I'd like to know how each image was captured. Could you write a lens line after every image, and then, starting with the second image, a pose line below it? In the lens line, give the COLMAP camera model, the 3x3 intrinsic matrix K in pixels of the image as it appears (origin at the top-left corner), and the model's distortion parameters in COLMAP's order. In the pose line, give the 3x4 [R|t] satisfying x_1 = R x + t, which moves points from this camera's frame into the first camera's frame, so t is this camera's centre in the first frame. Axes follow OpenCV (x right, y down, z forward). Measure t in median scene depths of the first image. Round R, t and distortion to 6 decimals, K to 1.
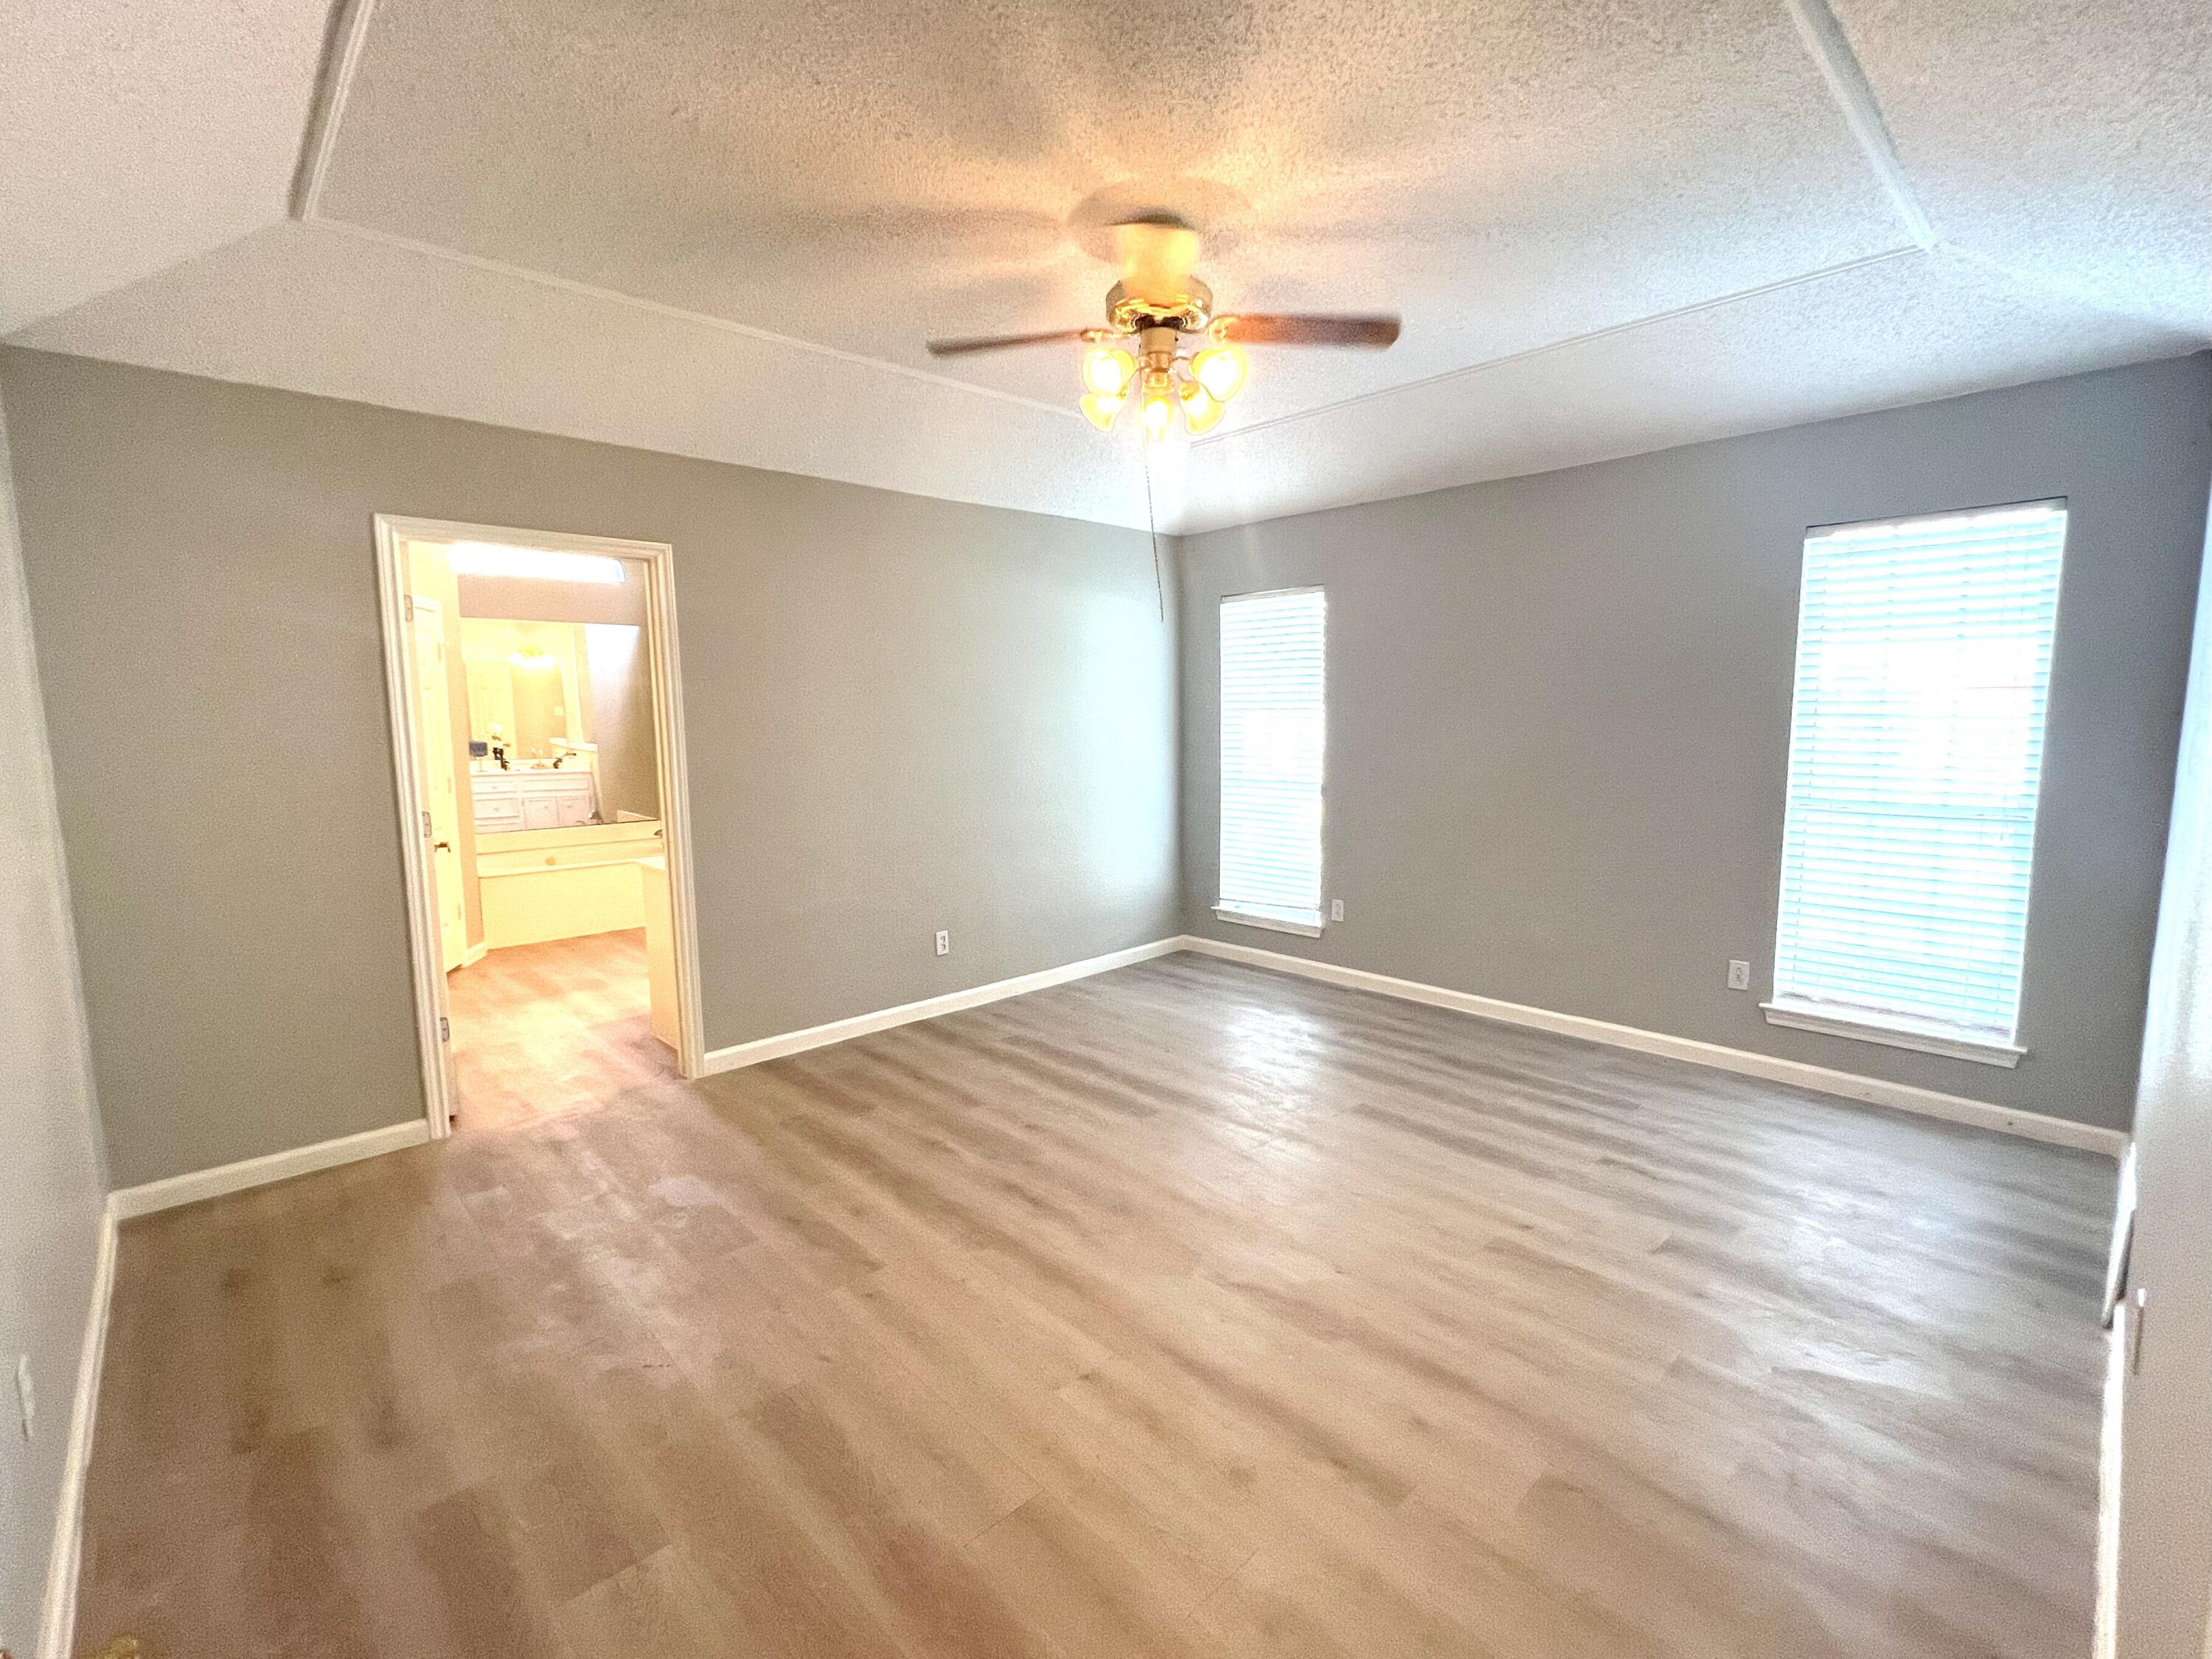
lens RADIAL K [[975.3, 0, 1106.0], [0, 975.3, 829.5], [0, 0, 1]] dist [-0.023727, -0.000137]
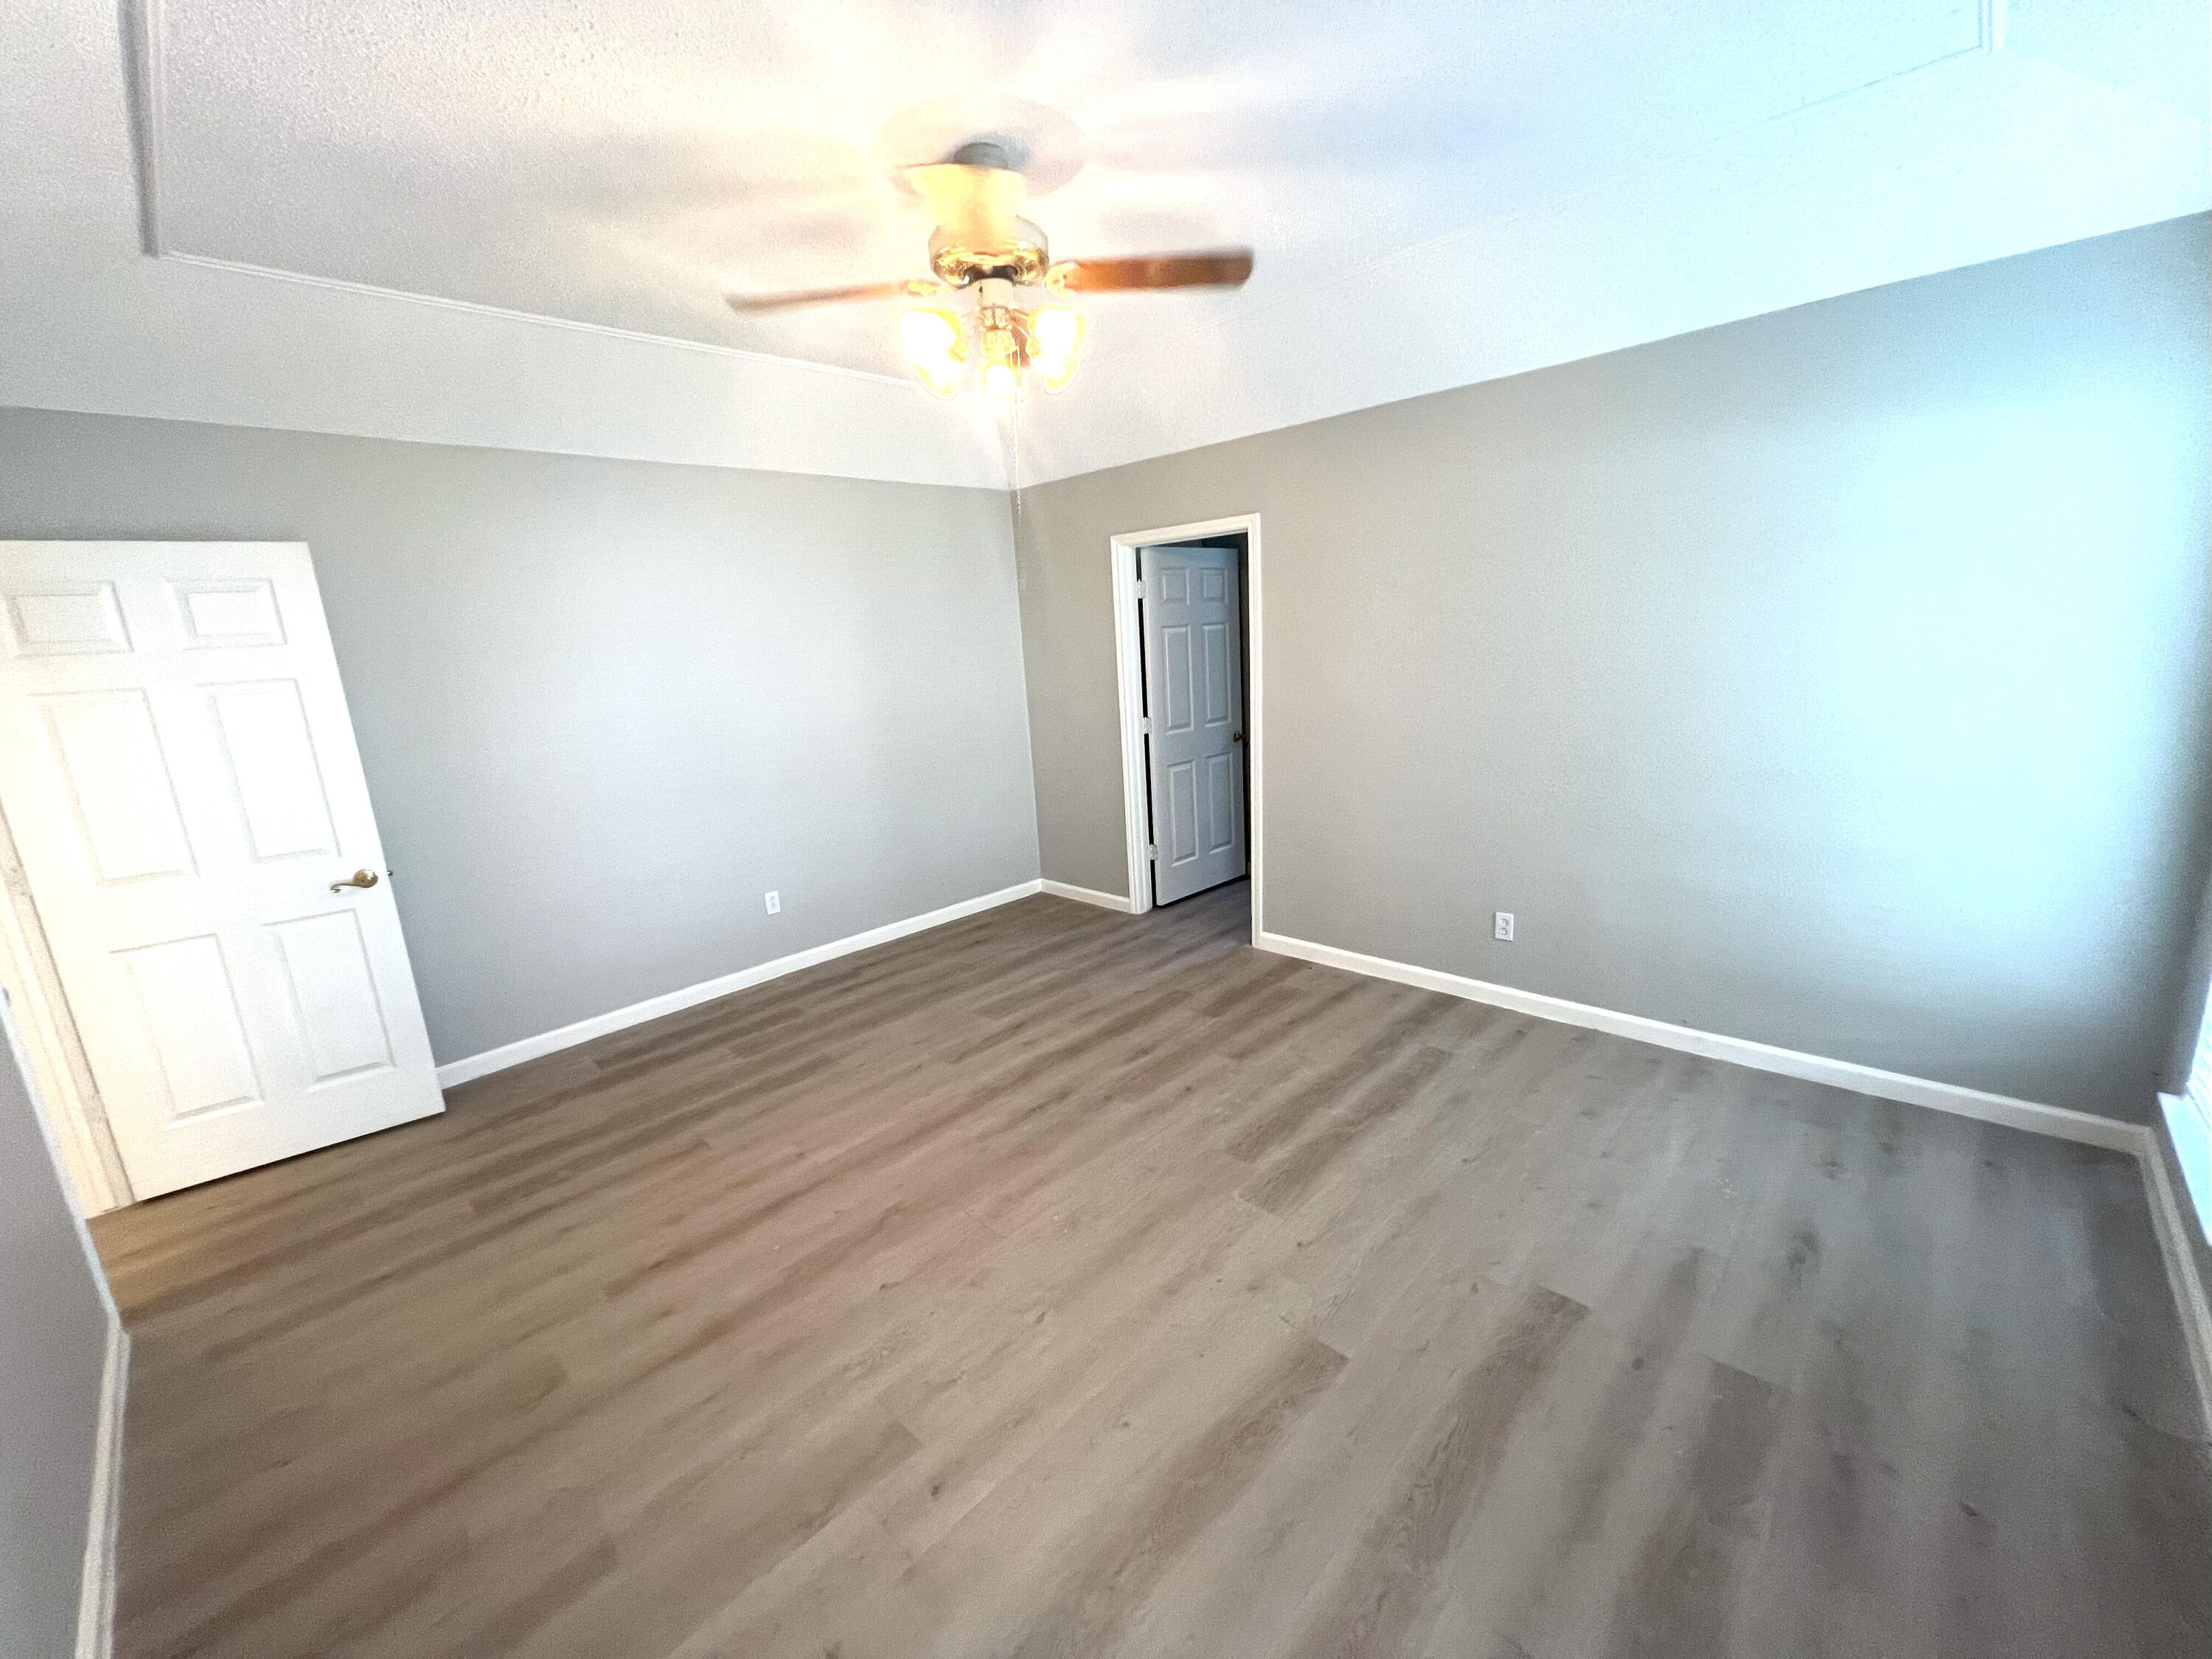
lens RADIAL K [[885.5, 0, 1098.8], [0, 885.5, 823.9], [0, 0, 1]] dist [-0.000010, -0.000375]
pose [[0.045318, 0.226913, -0.972860, 0.781197], [-0.057203, 0.972852, 0.224247, -0.174994], [0.997333, 0.045488, 0.057068, 0.862036]]
